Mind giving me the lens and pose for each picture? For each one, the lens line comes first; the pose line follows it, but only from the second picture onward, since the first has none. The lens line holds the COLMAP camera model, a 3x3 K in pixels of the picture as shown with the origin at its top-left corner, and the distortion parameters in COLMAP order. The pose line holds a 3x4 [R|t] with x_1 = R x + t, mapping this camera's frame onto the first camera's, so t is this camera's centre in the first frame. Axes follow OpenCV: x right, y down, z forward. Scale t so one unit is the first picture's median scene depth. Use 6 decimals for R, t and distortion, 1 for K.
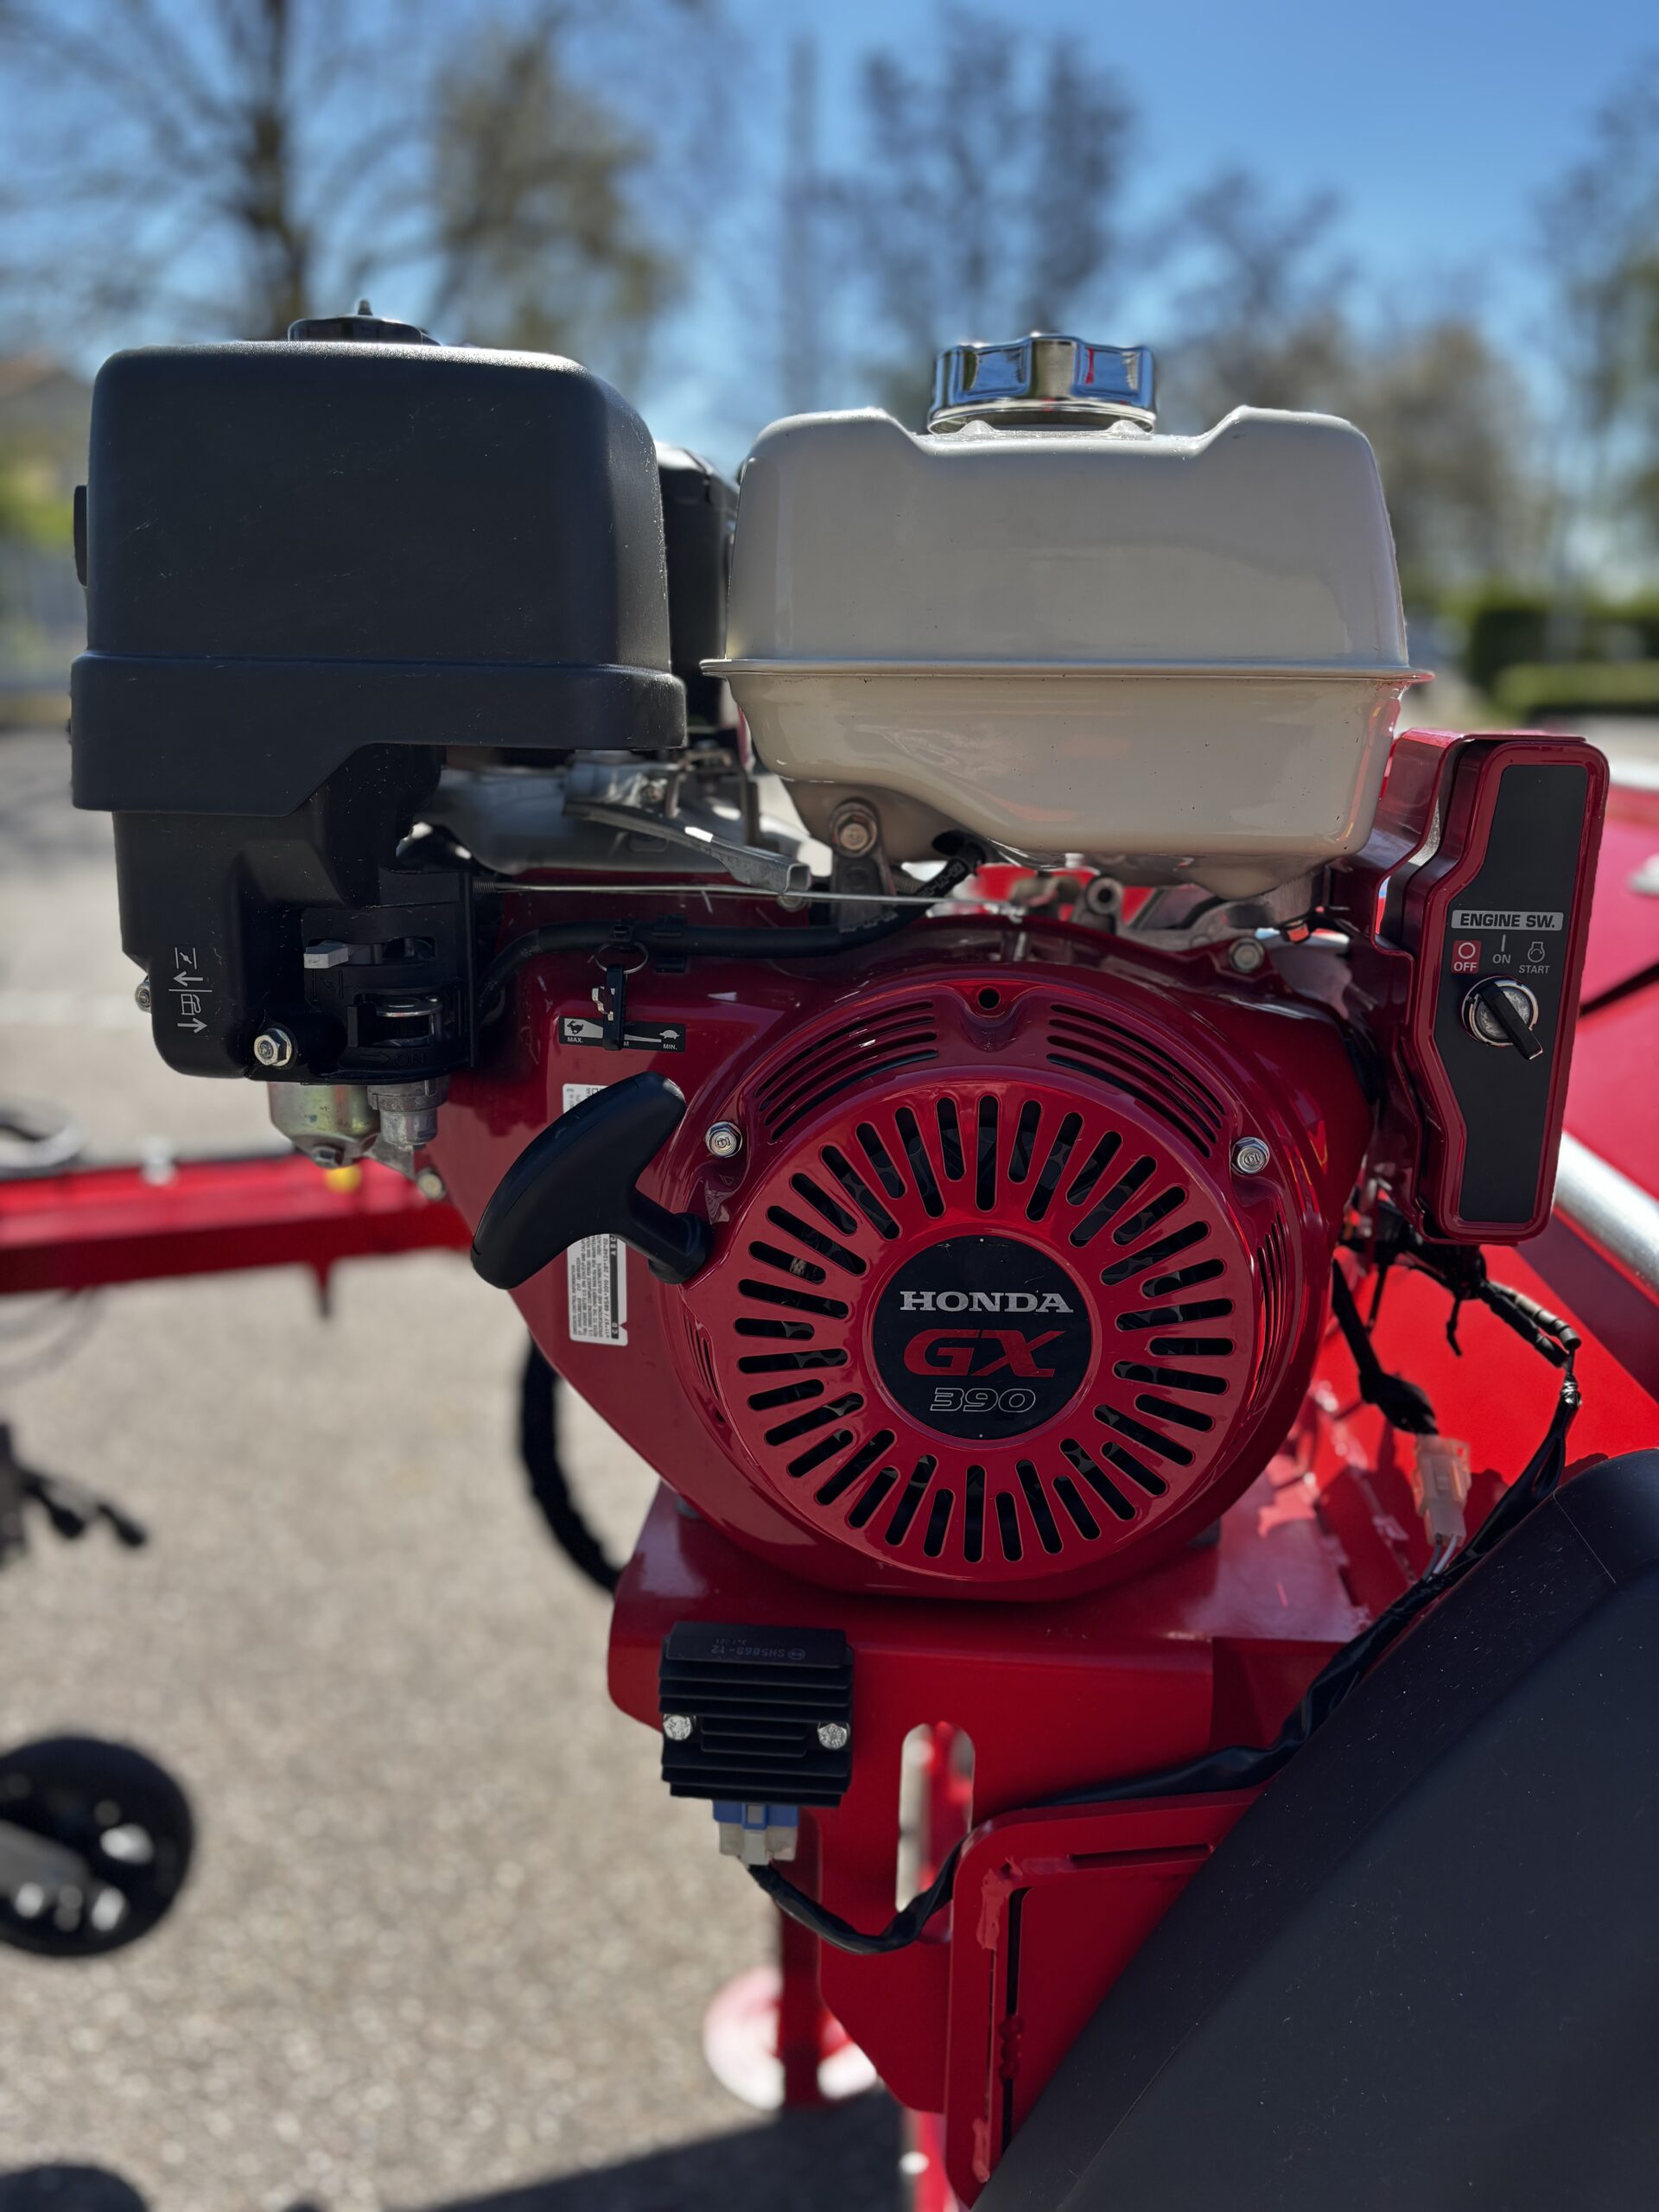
lens RADIAL K [[1666.2, 0, 829.5], [0, 1666.2, 1106.0], [0, 0, 1]] dist [-0.001478, -0.005060]
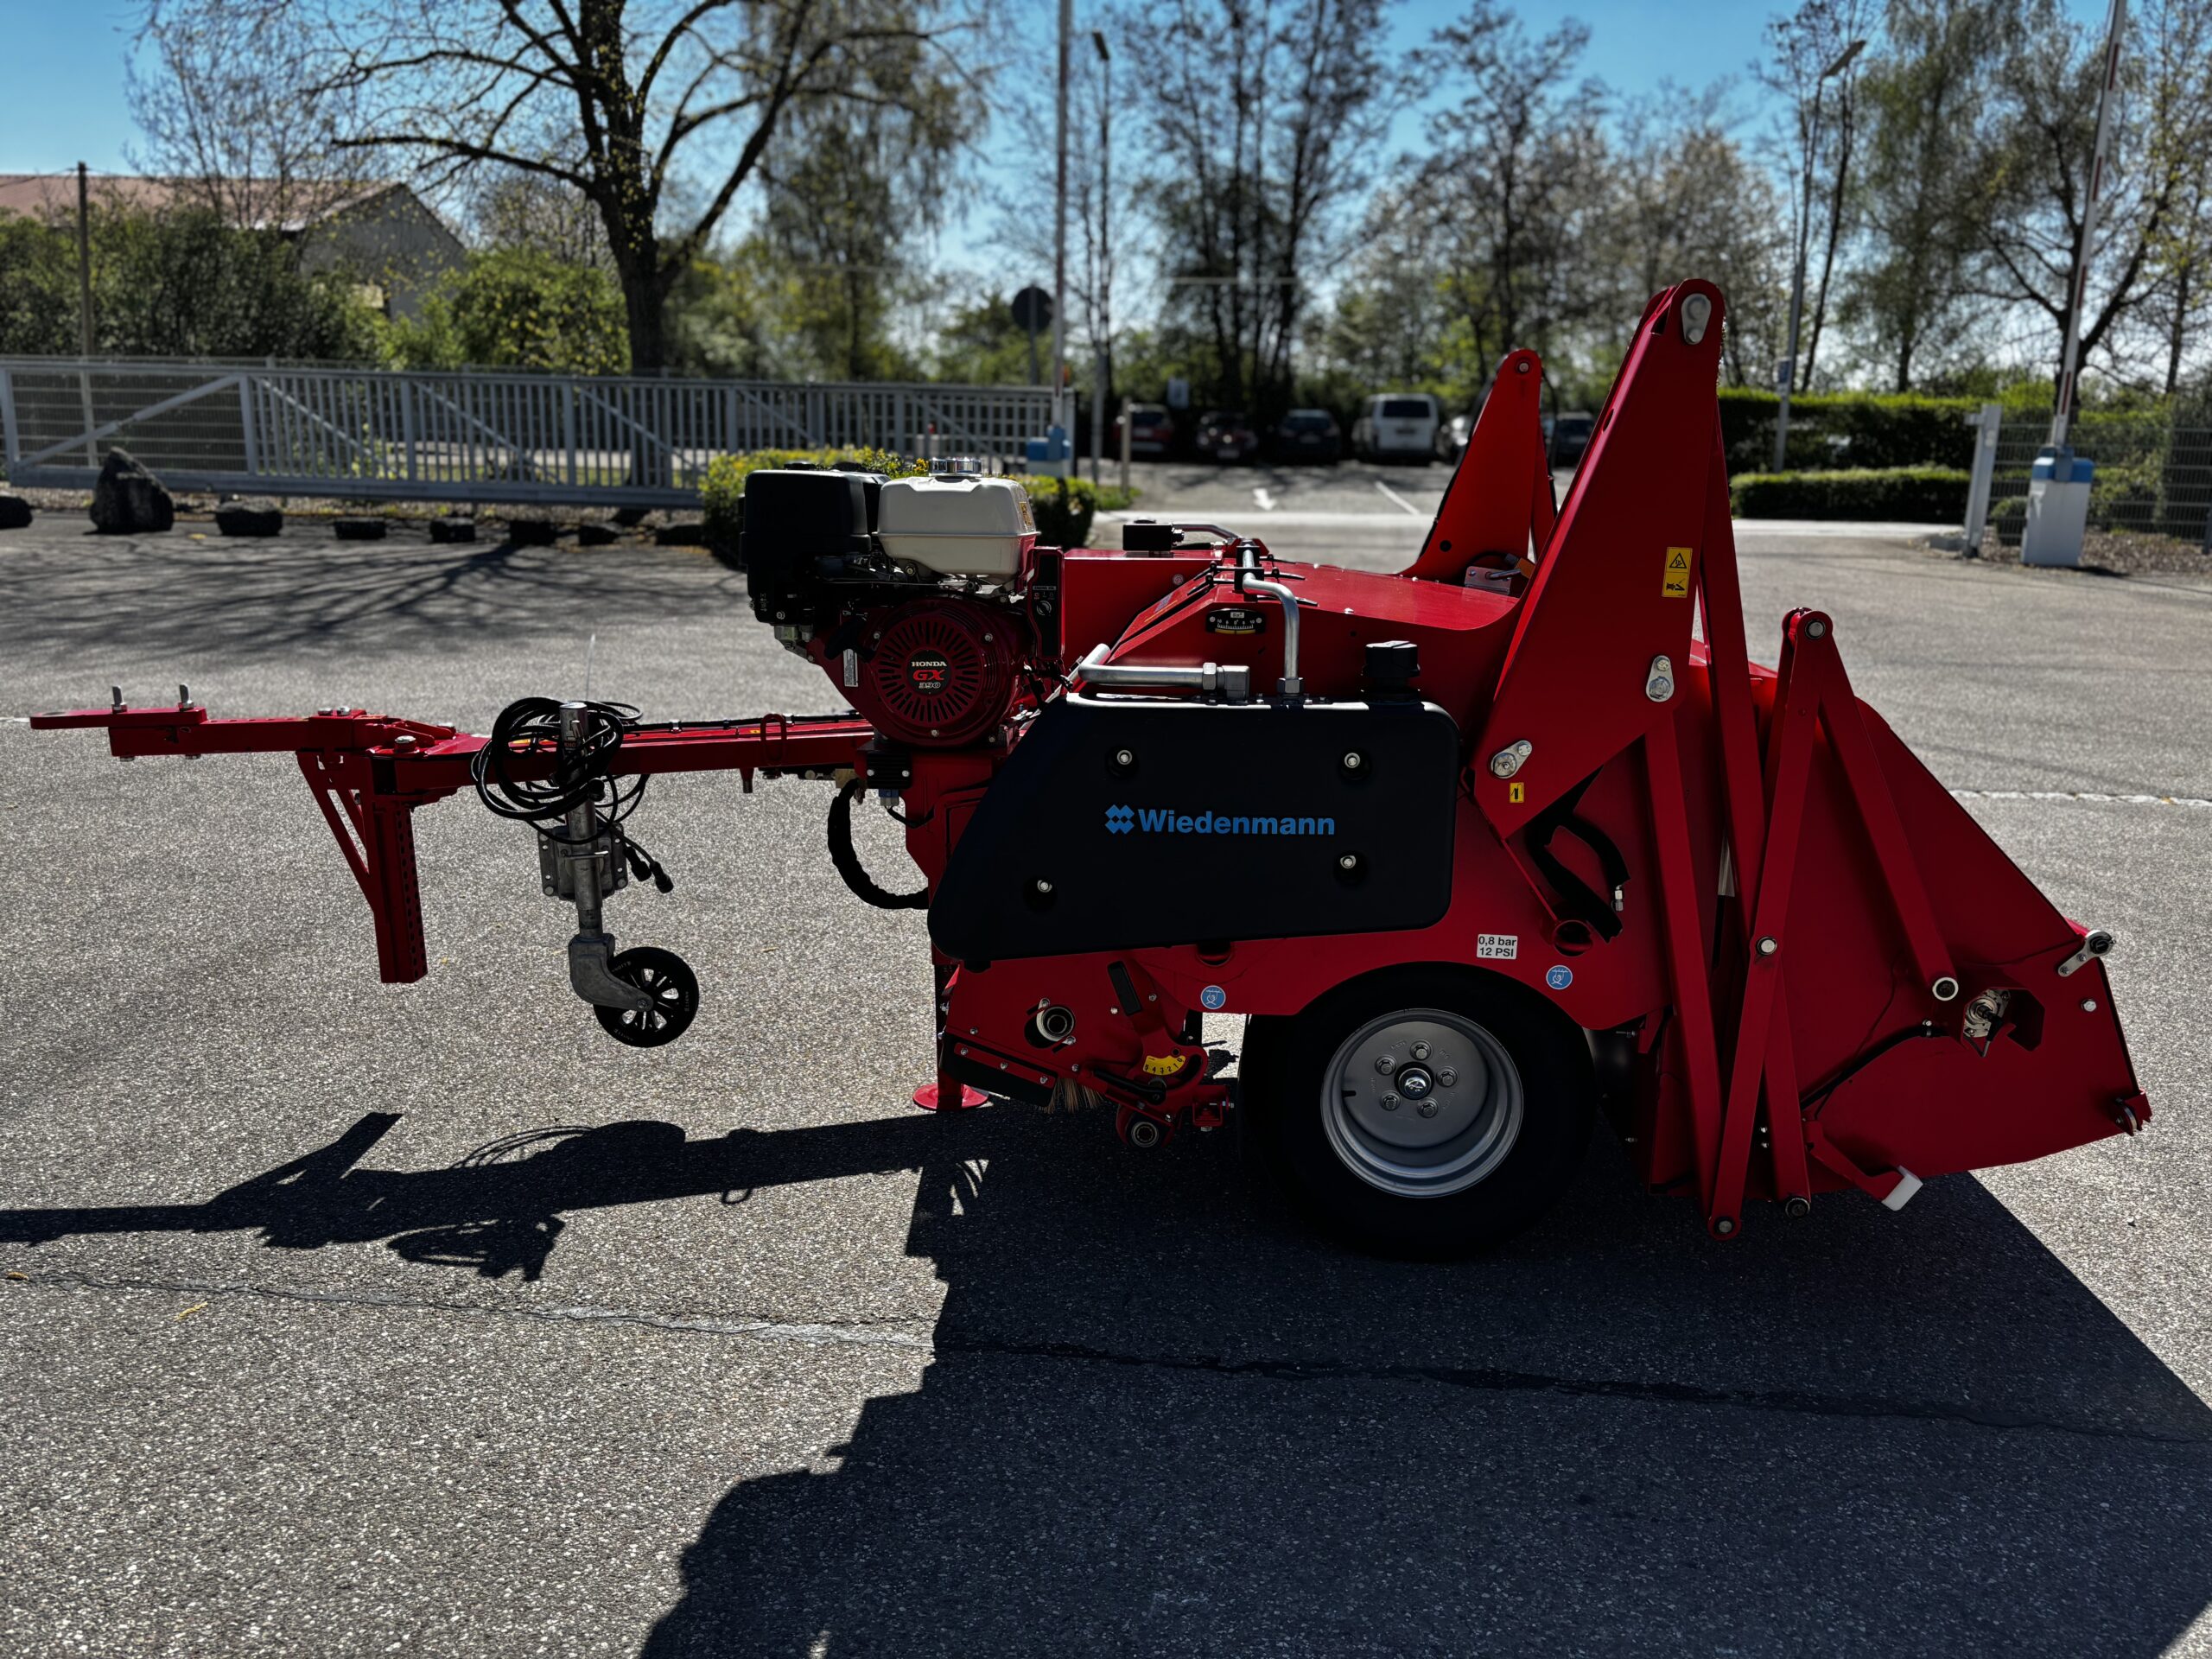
lens RADIAL K [[1656.4, 0, 1106.0], [0, 1656.4, 829.5], [0, 0, 1]] dist [0.011681, -0.025412]
pose [[0.999926, -0.004727, -0.011191, 0.018488], [0.004274, 0.999185, -0.040127, 0.022219], [0.011372, 0.040076, 0.999132, -0.106555]]
